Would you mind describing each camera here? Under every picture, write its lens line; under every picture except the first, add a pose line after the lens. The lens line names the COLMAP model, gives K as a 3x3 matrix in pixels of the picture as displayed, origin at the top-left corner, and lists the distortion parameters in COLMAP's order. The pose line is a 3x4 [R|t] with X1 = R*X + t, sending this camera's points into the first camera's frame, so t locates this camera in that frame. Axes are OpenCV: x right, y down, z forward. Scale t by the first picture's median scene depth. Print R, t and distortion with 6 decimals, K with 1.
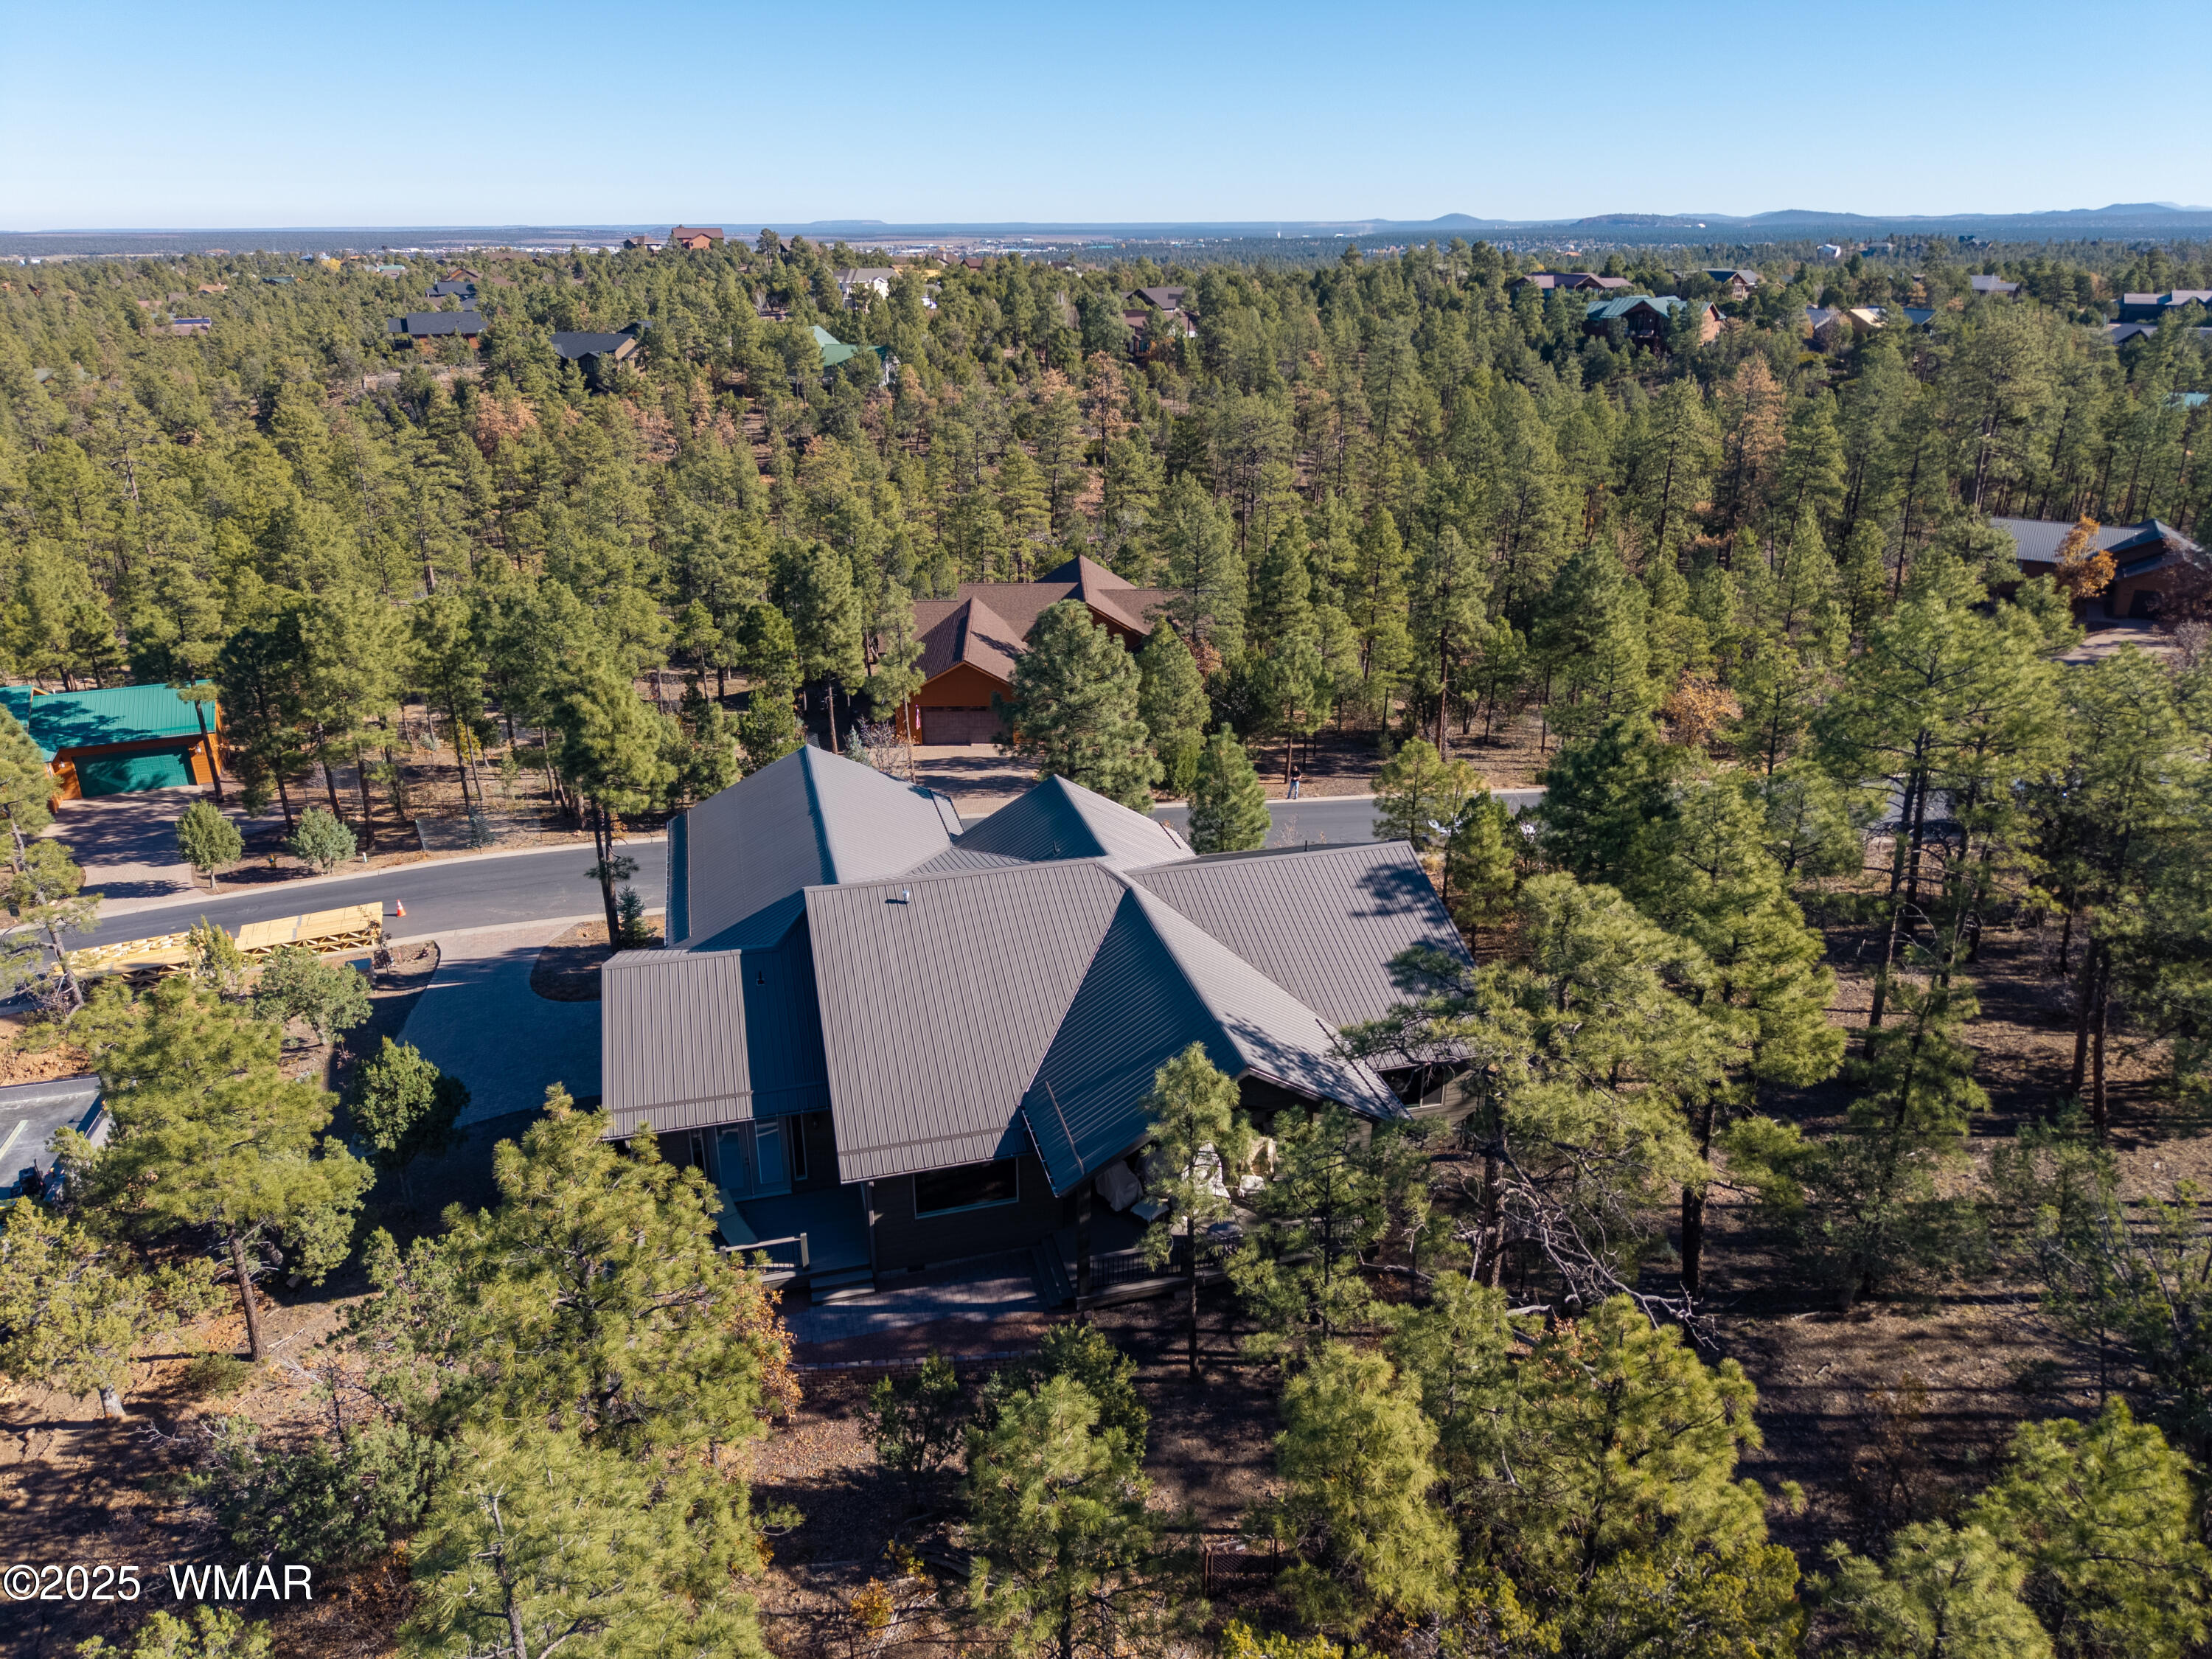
lens RADIAL K [[1493.6, 0, 1106.0], [0, 1493.6, 829.5], [0, 0, 1]] dist [0.017036, -0.016660]
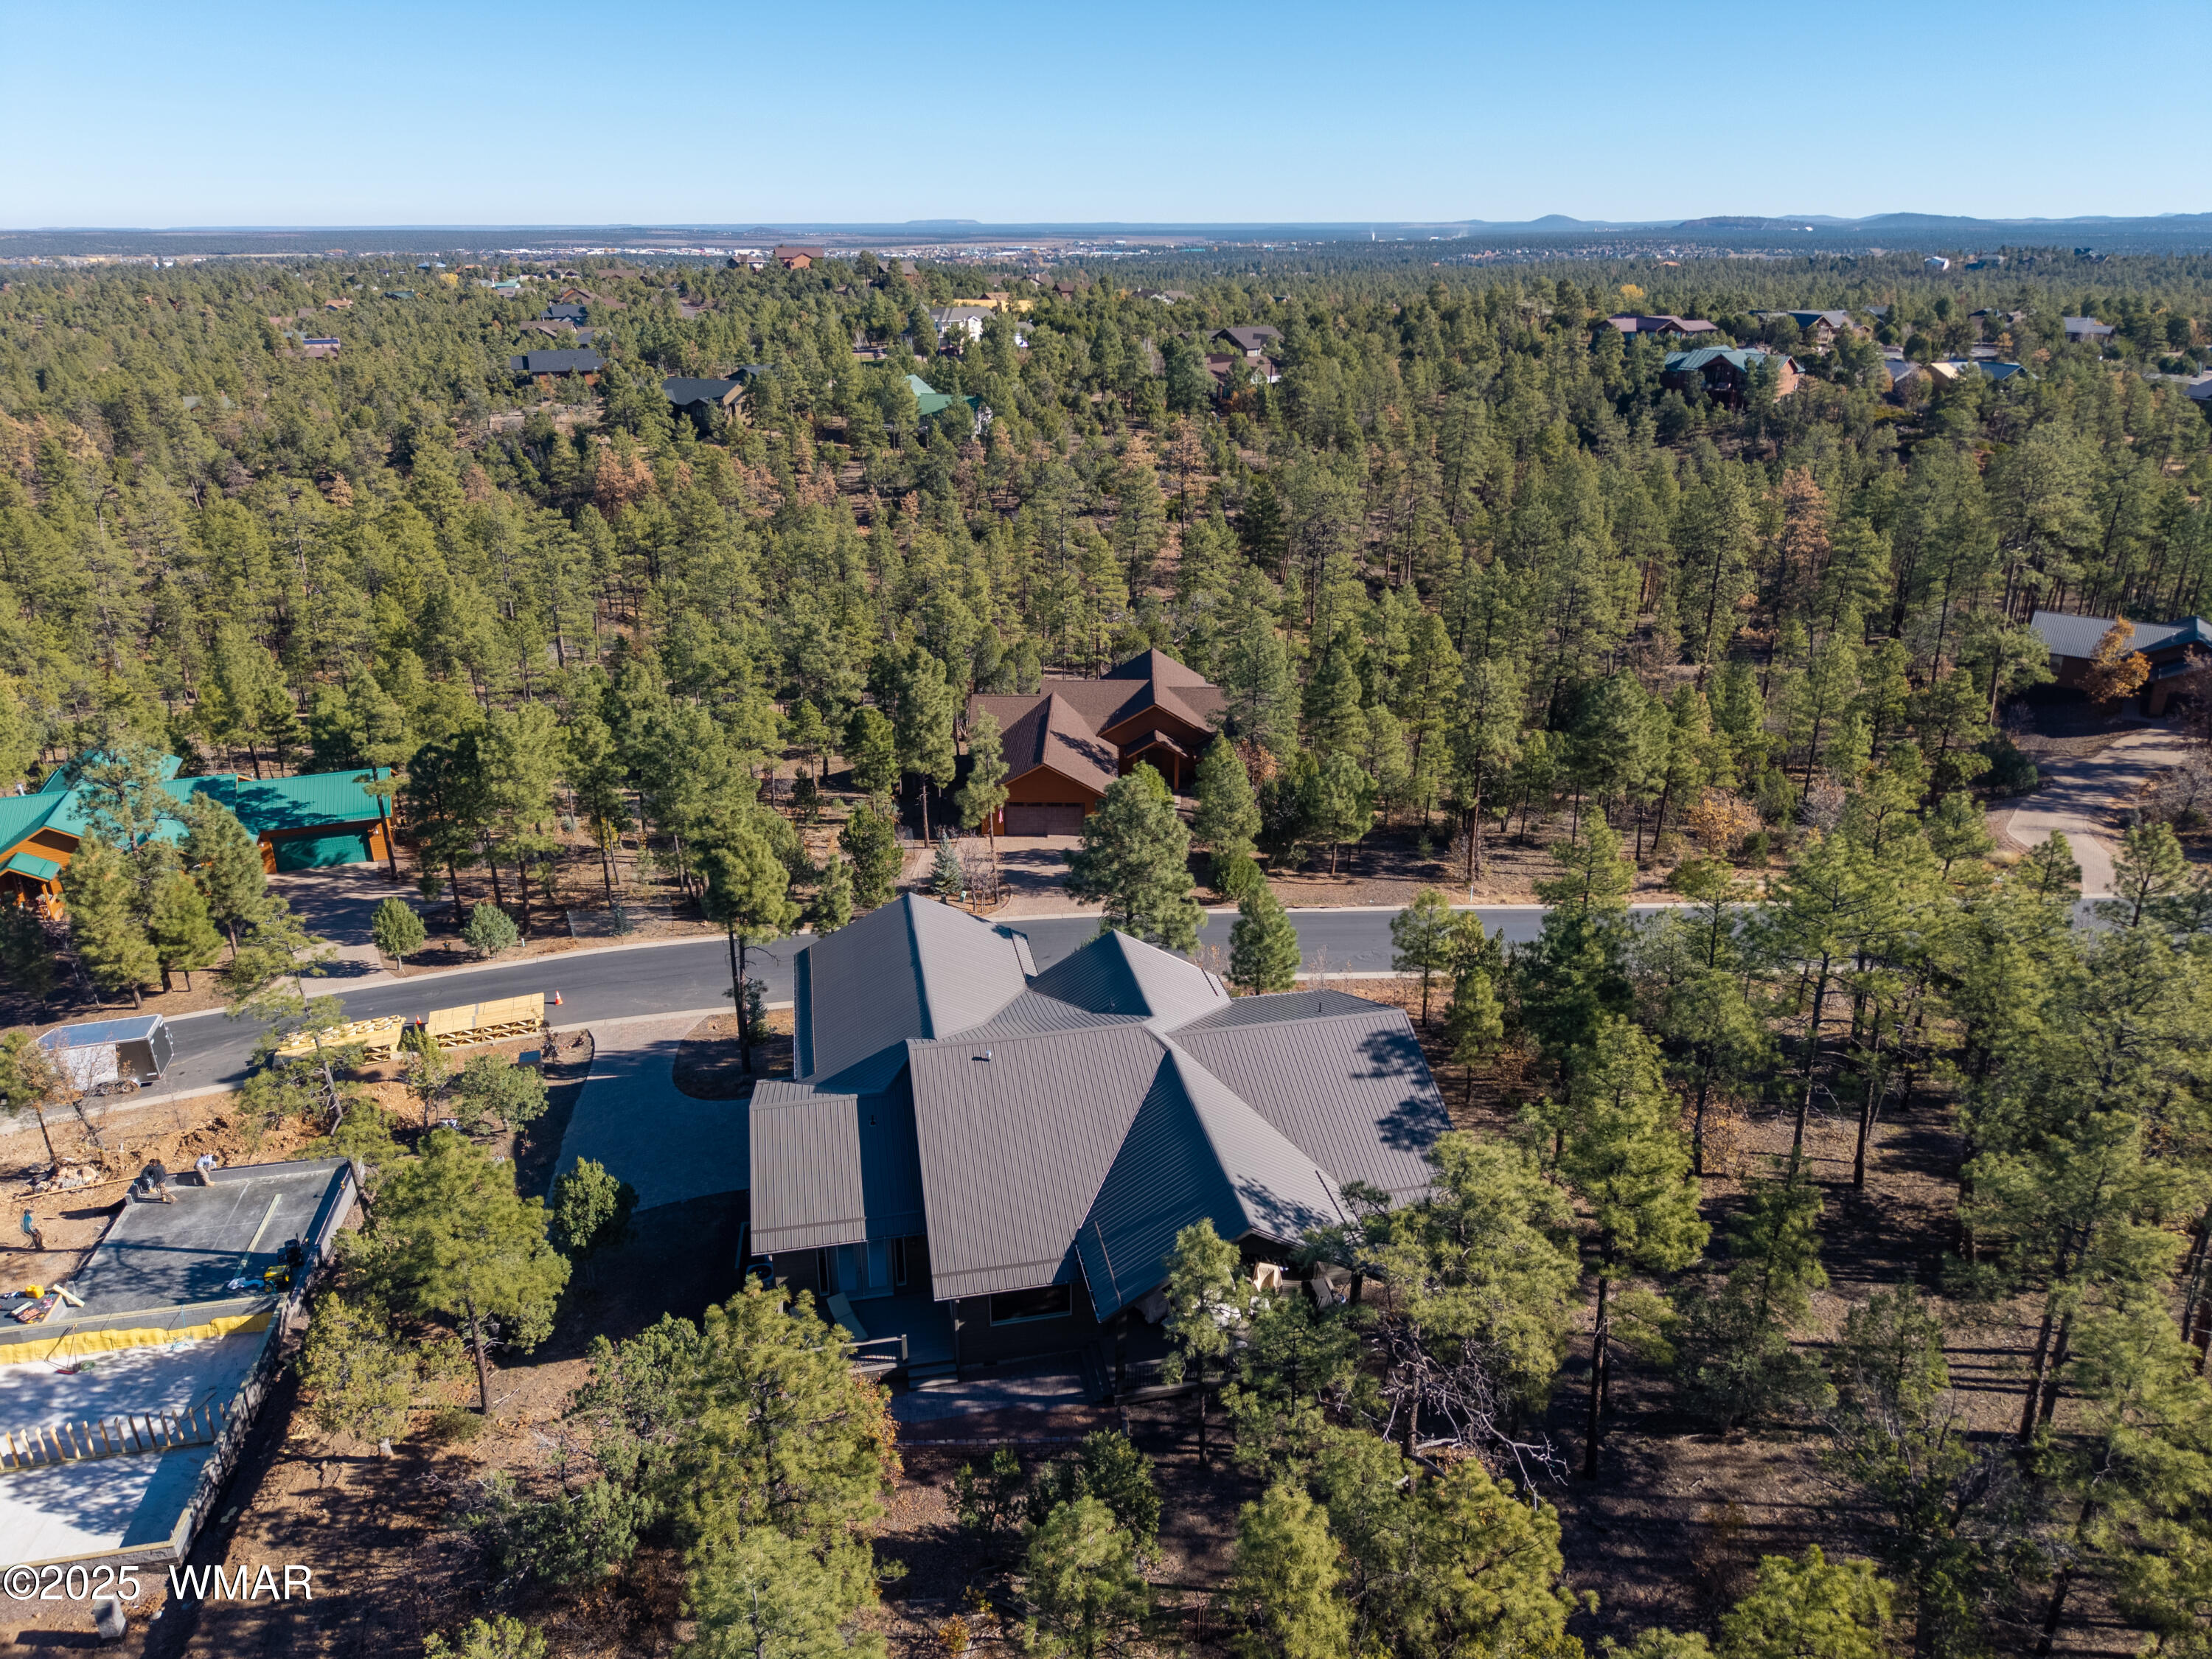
lens RADIAL K [[1493.6, 0, 1106.0], [0, 1493.6, 829.5], [0, 0, 1]] dist [0.017036, -0.016660]
pose [[0.998327, 0.025275, -0.051995, 0.013549], [-0.025232, 0.999681, 0.001476, -0.084817], [0.052016, -0.000161, 0.998646, -0.137296]]
